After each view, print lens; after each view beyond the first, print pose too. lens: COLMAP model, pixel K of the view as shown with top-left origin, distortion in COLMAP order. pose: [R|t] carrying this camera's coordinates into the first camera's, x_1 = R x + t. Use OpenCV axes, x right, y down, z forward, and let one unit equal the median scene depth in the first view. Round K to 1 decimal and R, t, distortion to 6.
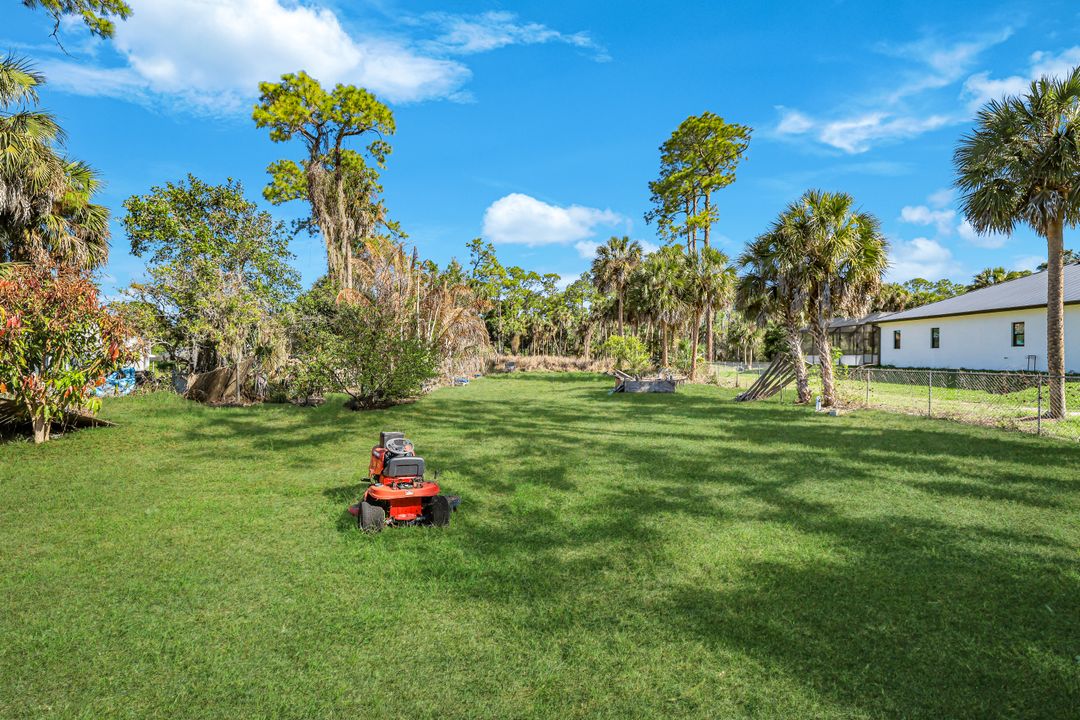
lens RADIAL K [[489.5, 0, 550.6], [0, 489.5, 355.8], [0, 0, 1]] dist [-0.043844, 0.000195]
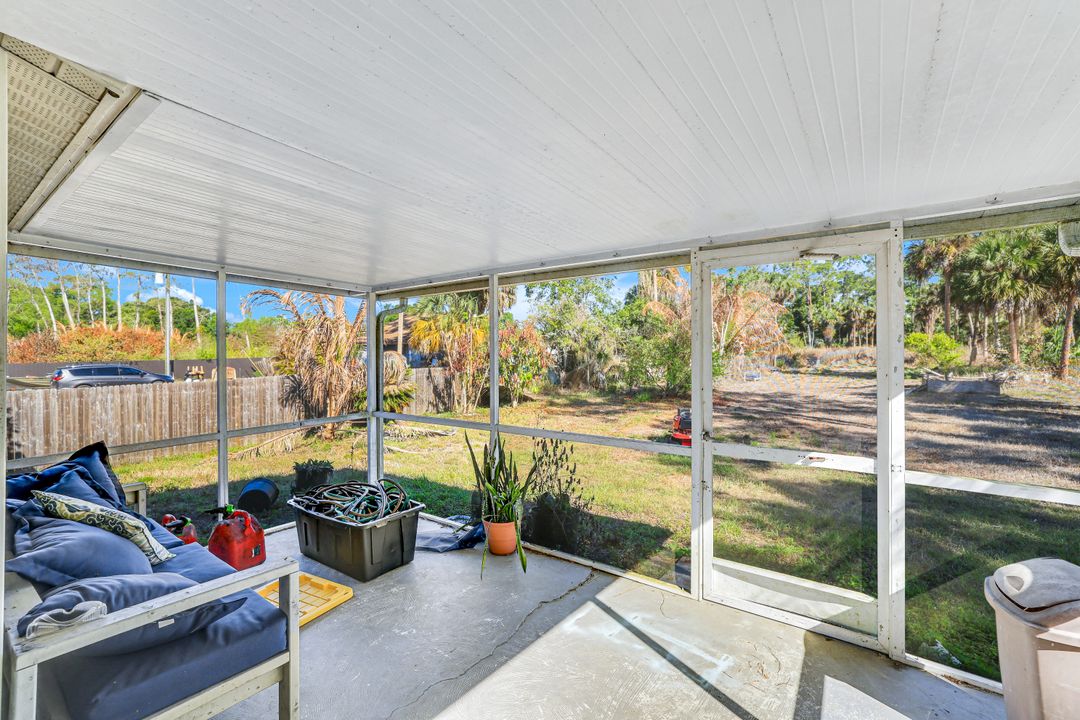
lens RADIAL K [[477.9, 0, 530.4], [0, 477.9, 351.7], [0, 0, 1]] dist [-0.041835, 0.016725]
pose [[0.797778, -0.011915, -0.602833, 0.053916], [0.017458, 0.999842, 0.003342, -0.014520], [0.602698, -0.013191, 0.797860, -0.143022]]
